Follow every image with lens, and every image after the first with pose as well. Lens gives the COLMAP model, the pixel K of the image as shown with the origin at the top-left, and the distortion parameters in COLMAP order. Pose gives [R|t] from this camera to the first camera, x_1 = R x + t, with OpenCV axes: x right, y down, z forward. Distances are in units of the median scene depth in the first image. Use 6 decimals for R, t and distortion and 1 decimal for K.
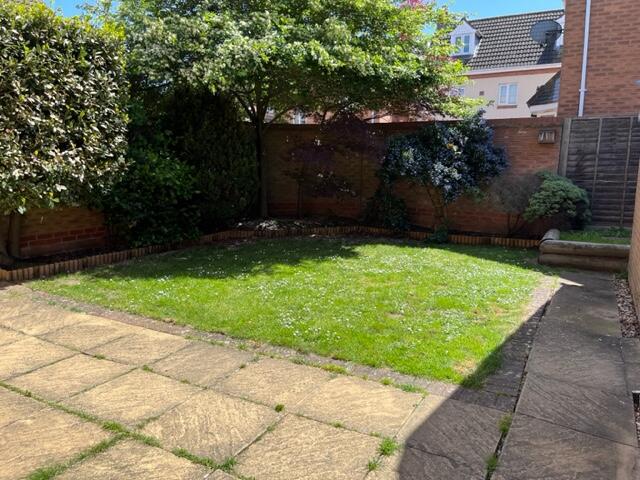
lens RADIAL K [[486.7, 0, 318.8], [0, 486.7, 242.1], [0, 0, 1]] dist [0.012935, -0.024784]
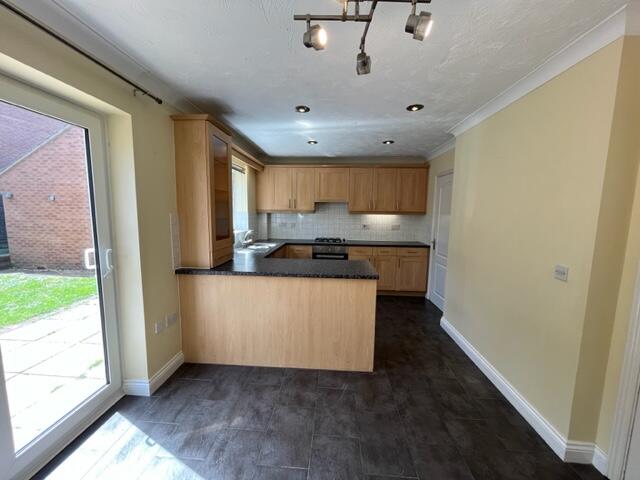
lens RADIAL K [[259.3, 0, 318.4], [0, 259.3, 238.8], [0, 0, 1]] dist [-0.001340, -0.000273]
pose [[-0.430944, -0.105545, 0.896185, -1.708359], [0.129440, 0.975636, 0.177145, -0.150136], [-0.893047, 0.192341, -0.406783, 0.435209]]
